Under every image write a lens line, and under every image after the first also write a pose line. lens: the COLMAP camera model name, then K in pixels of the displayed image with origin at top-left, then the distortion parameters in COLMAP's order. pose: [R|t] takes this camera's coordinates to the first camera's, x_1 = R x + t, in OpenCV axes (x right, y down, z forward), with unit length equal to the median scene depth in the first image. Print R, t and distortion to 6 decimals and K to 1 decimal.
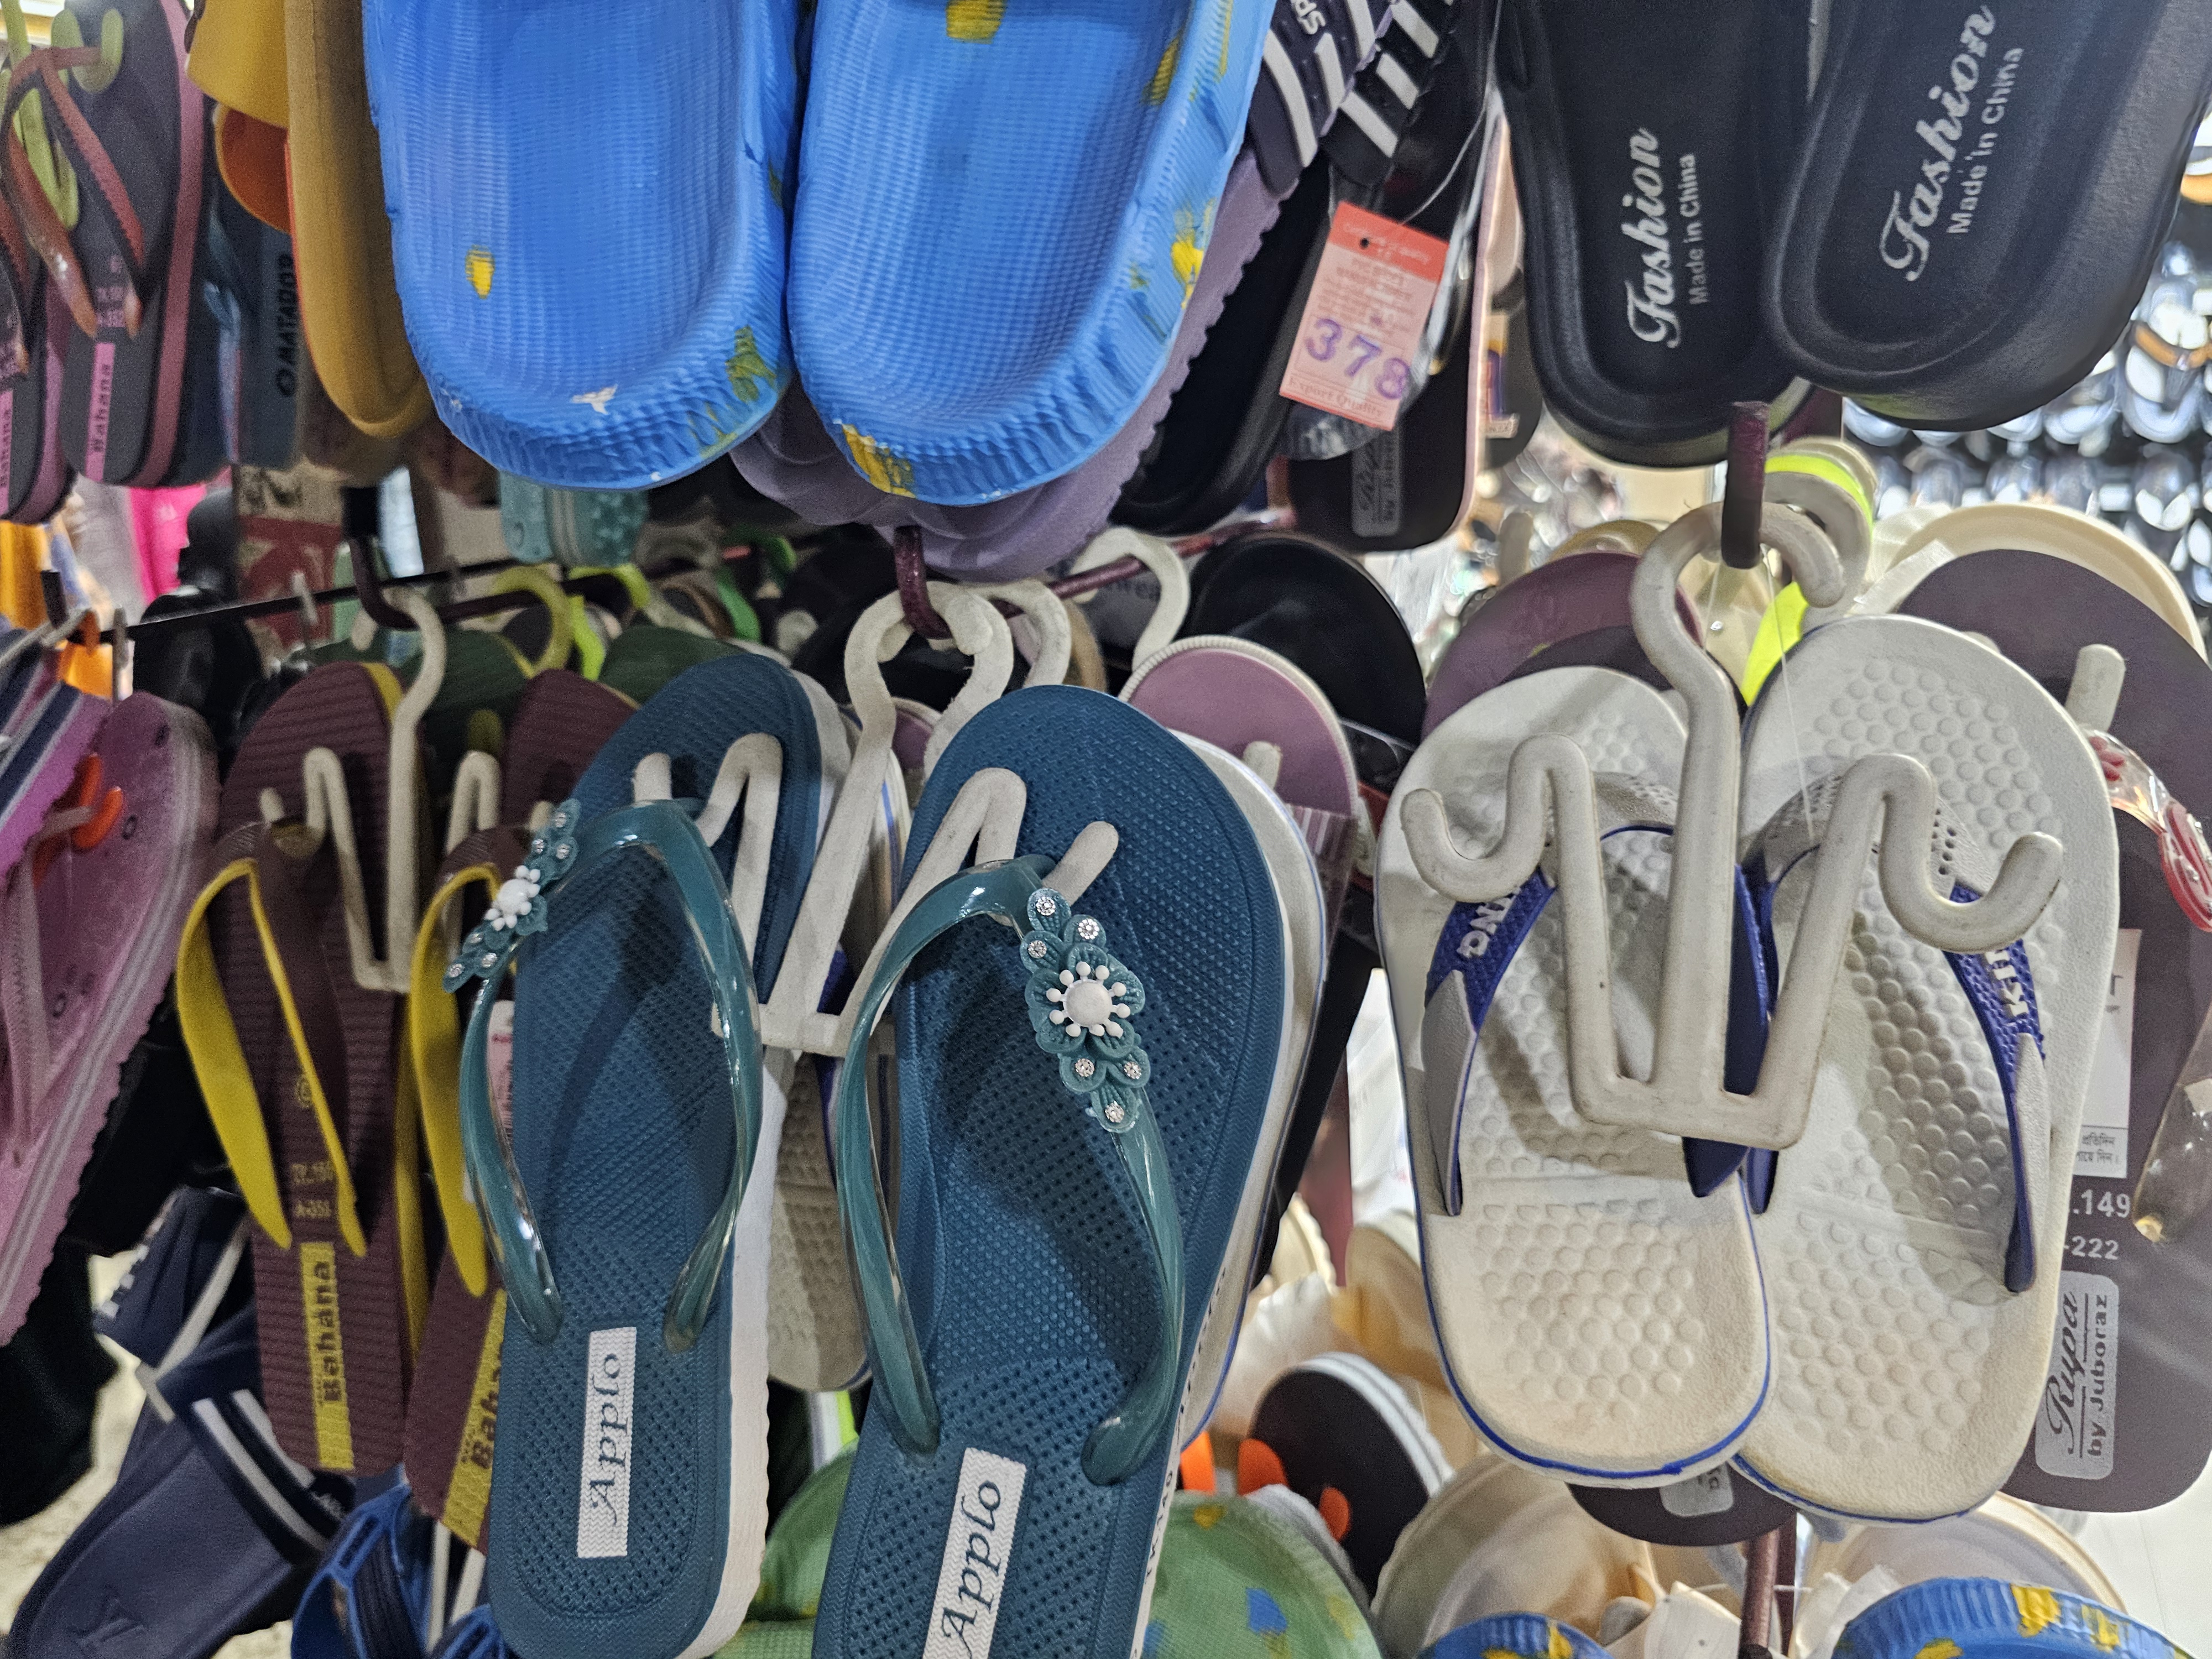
lens RADIAL K [[1543.3, 0, 1106.2], [0, 1543.3, 852.4], [0, 0, 1]] dist [0.043142, -0.041511]
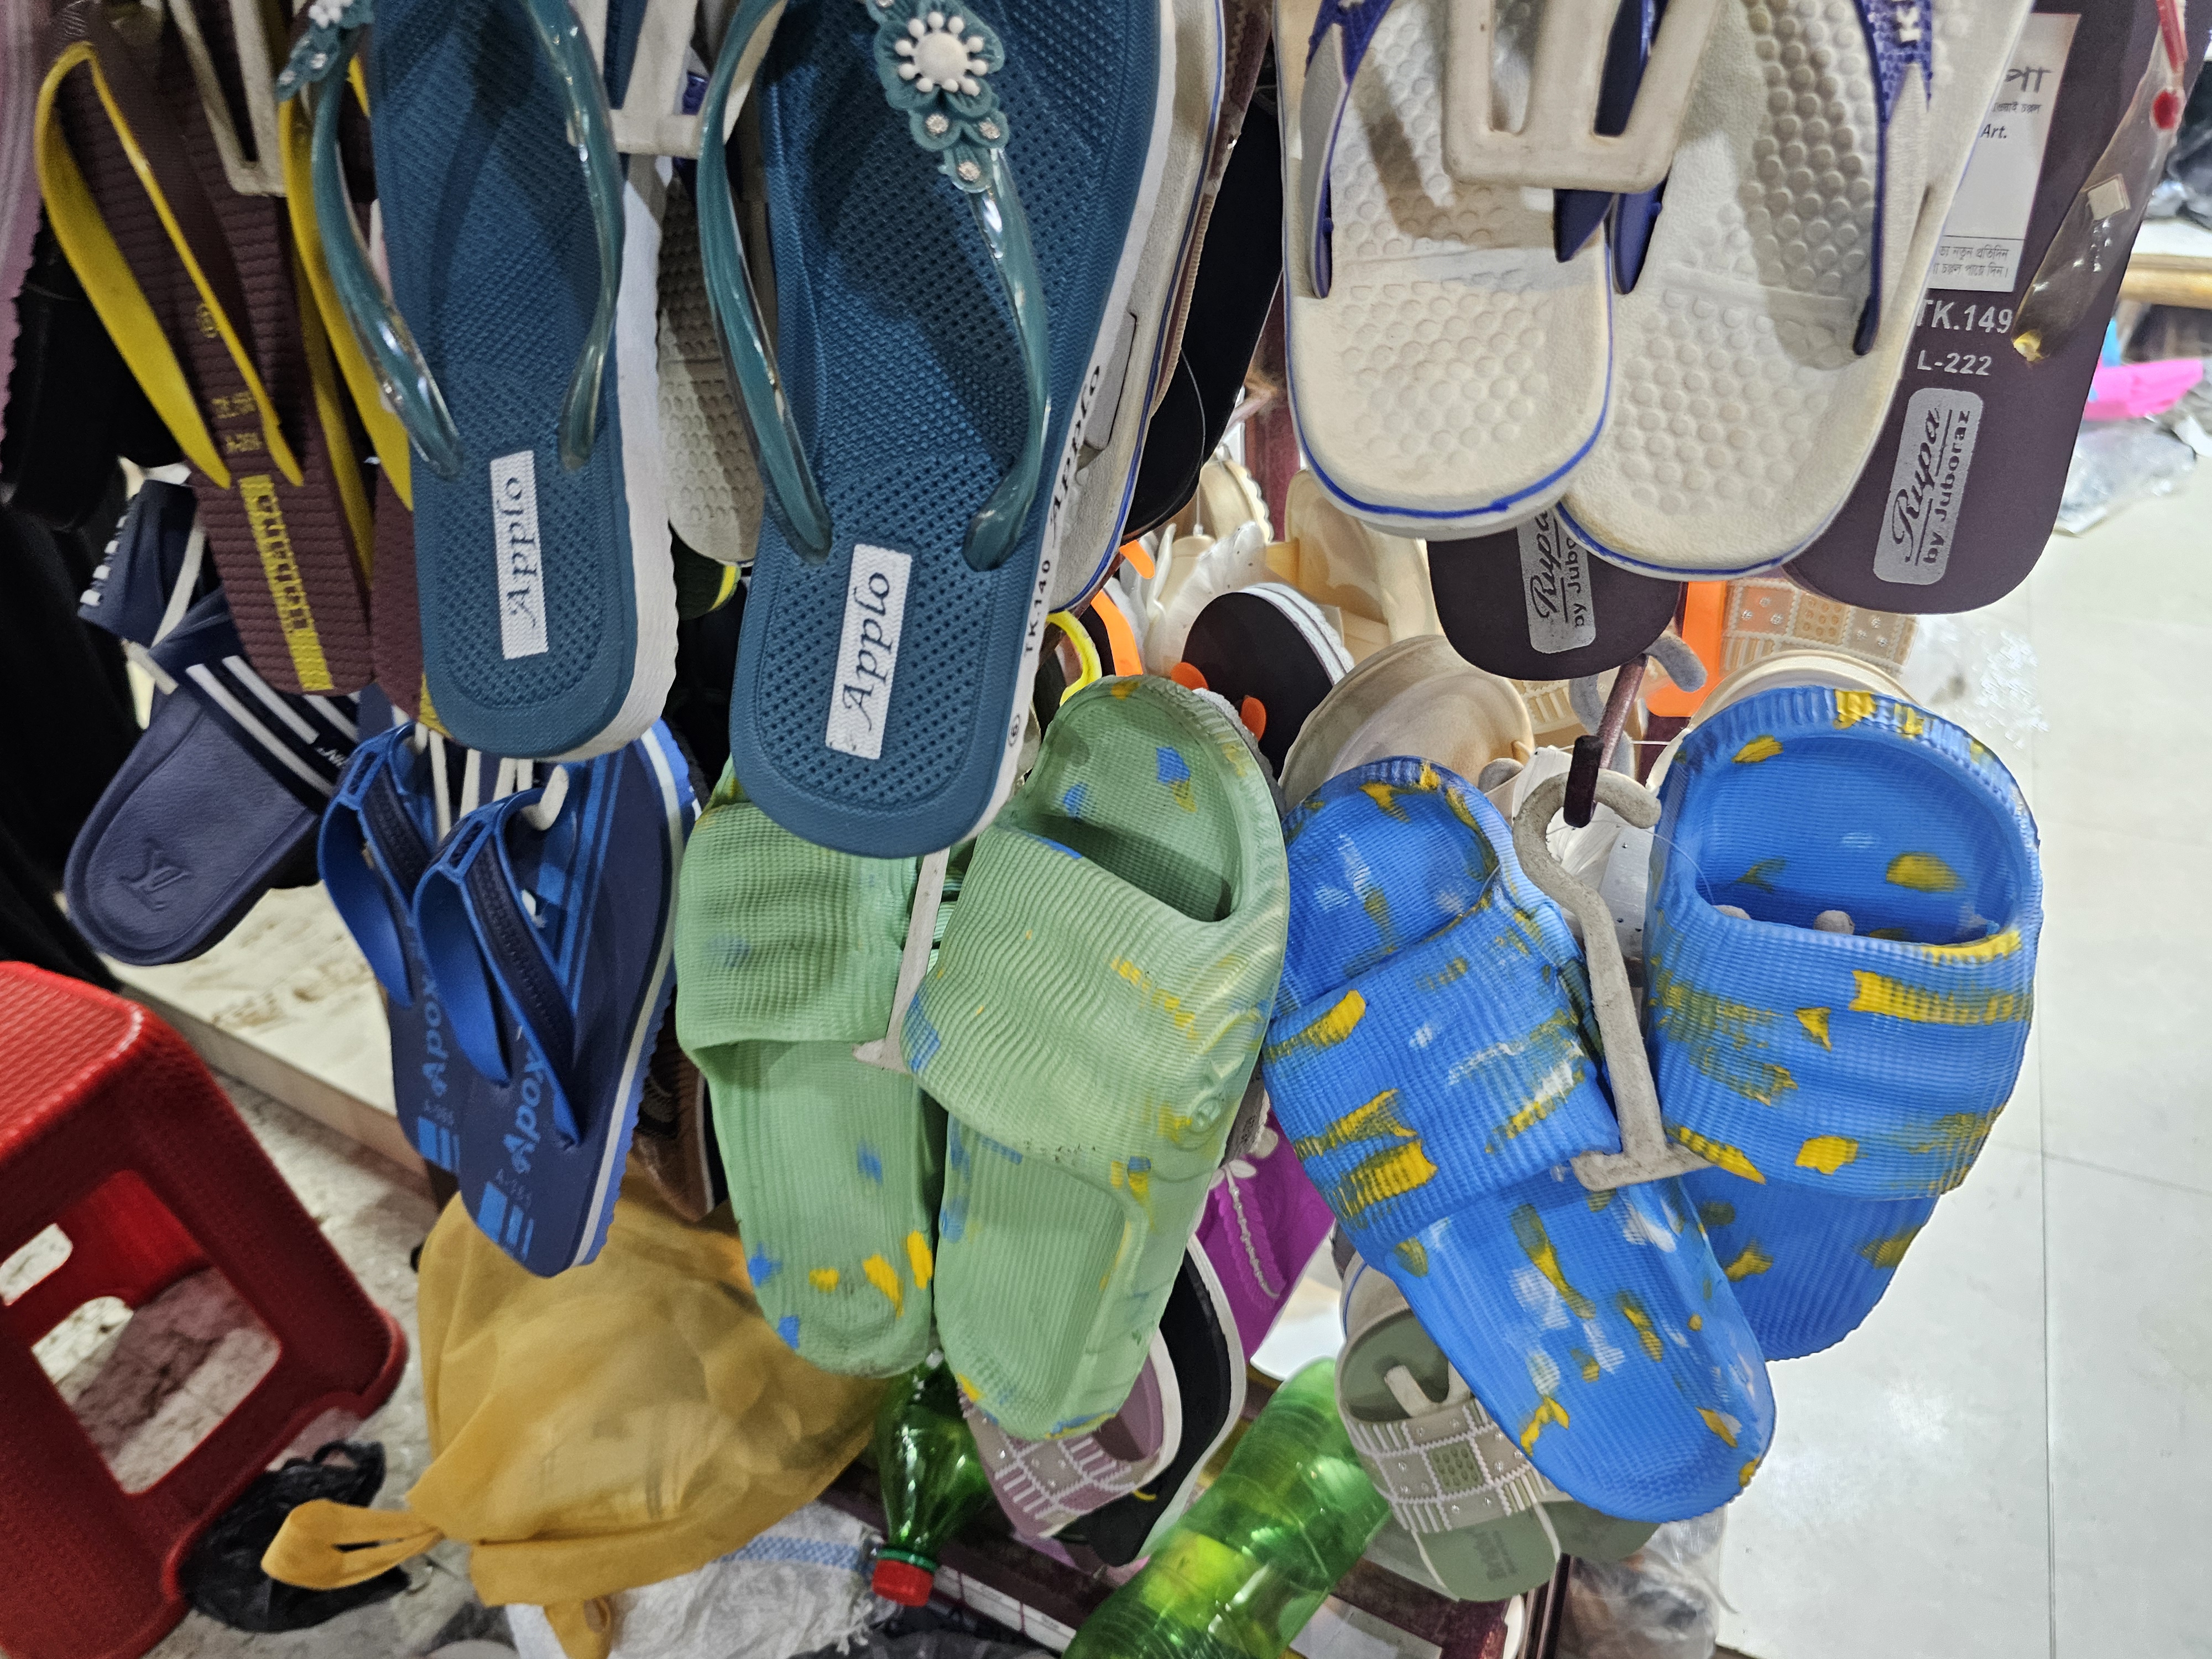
lens RADIAL K [[1543.3, 0, 1102.0], [0, 1543.3, 754.7], [0, 0, 1]] dist [0.043142, -0.041511]
pose [[0.999854, -0.013487, 0.010510, 0.059783], [0.008918, 0.935792, 0.352441, 0.137394], [-0.014588, -0.352296, 0.935775, -0.033566]]
